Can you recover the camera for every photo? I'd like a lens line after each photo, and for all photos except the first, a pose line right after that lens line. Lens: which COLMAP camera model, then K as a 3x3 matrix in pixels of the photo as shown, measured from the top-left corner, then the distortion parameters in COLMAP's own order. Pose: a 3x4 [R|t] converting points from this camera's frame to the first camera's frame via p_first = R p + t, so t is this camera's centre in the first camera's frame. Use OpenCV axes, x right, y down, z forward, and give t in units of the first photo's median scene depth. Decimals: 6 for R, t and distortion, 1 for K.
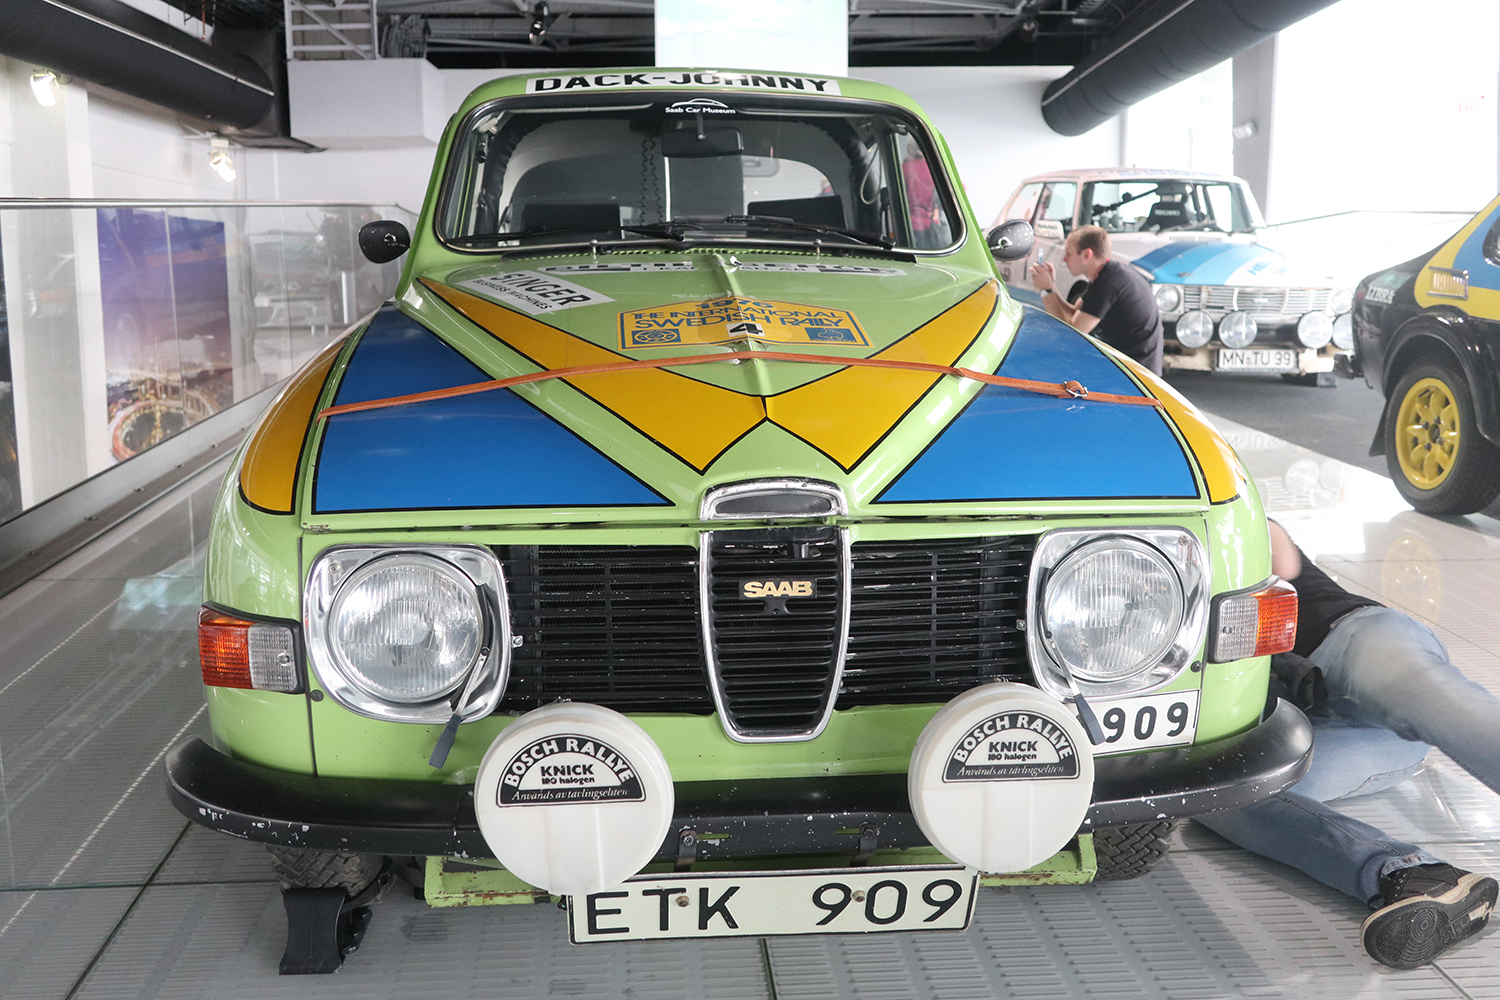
lens RADIAL K [[1460.4, 0, 750.0], [0, 1460.4, 500.0], [0, 0, 1]] dist [0.003563, 0.003840]
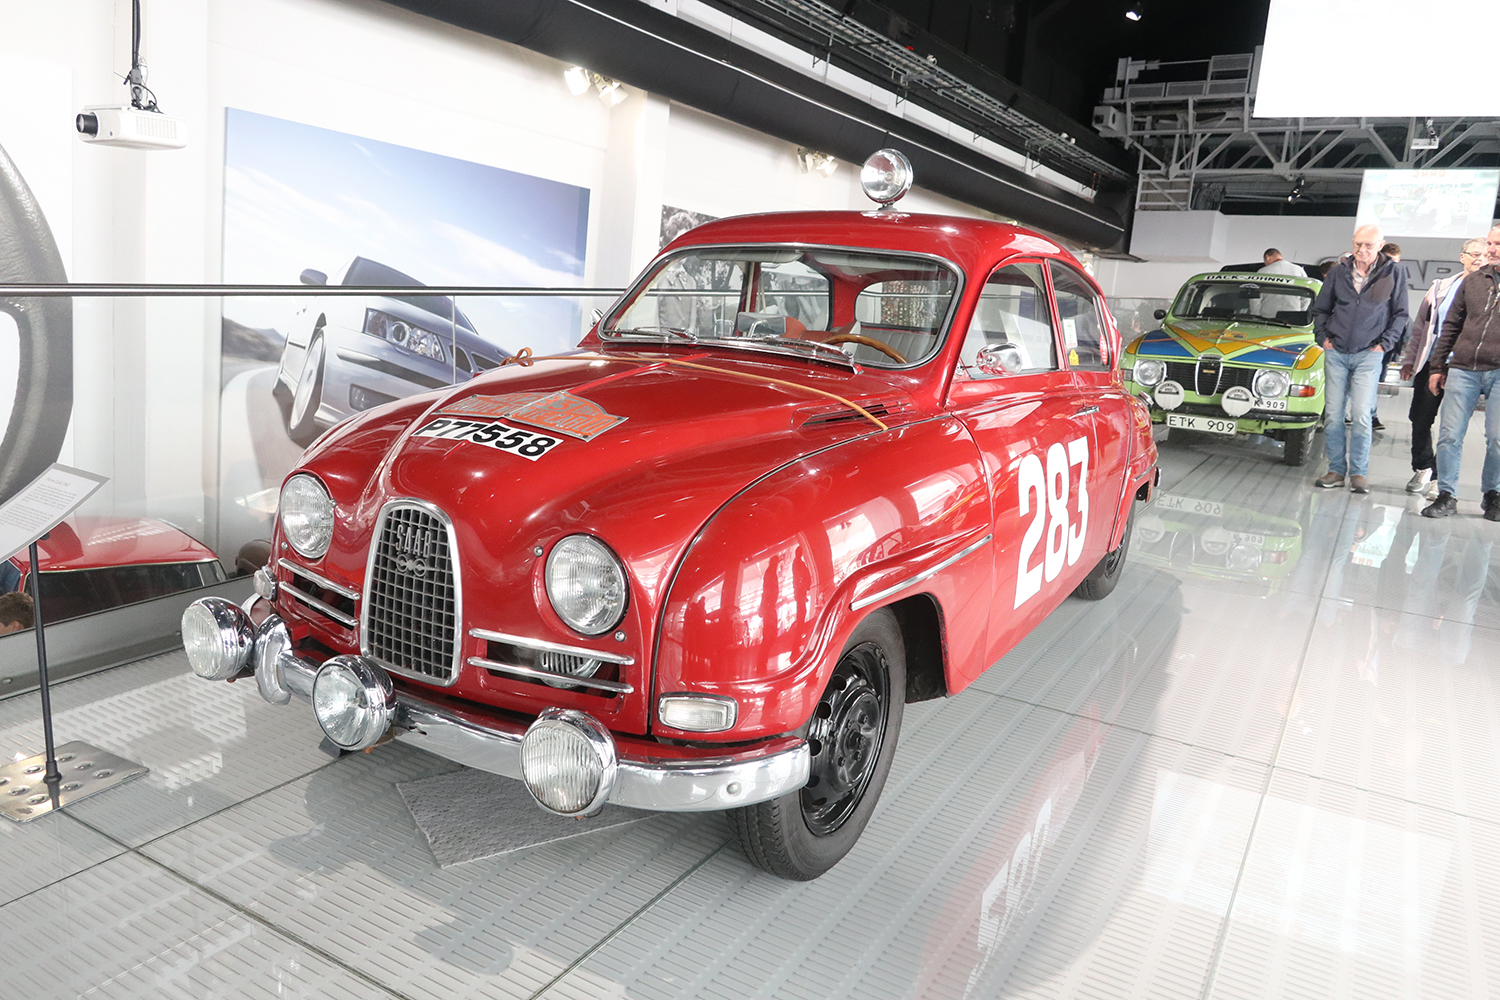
lens RADIAL K [[1108.3, 0, 750.0], [0, 1108.3, 500.0], [0, 0, 1]] dist [-0.001748, -0.000229]
pose [[0.818209, 0.162270, -0.551545, 0.094045], [-0.167238, 0.985034, 0.041712, 0.061686], [0.550059, 0.058110, 0.833102, -0.338686]]
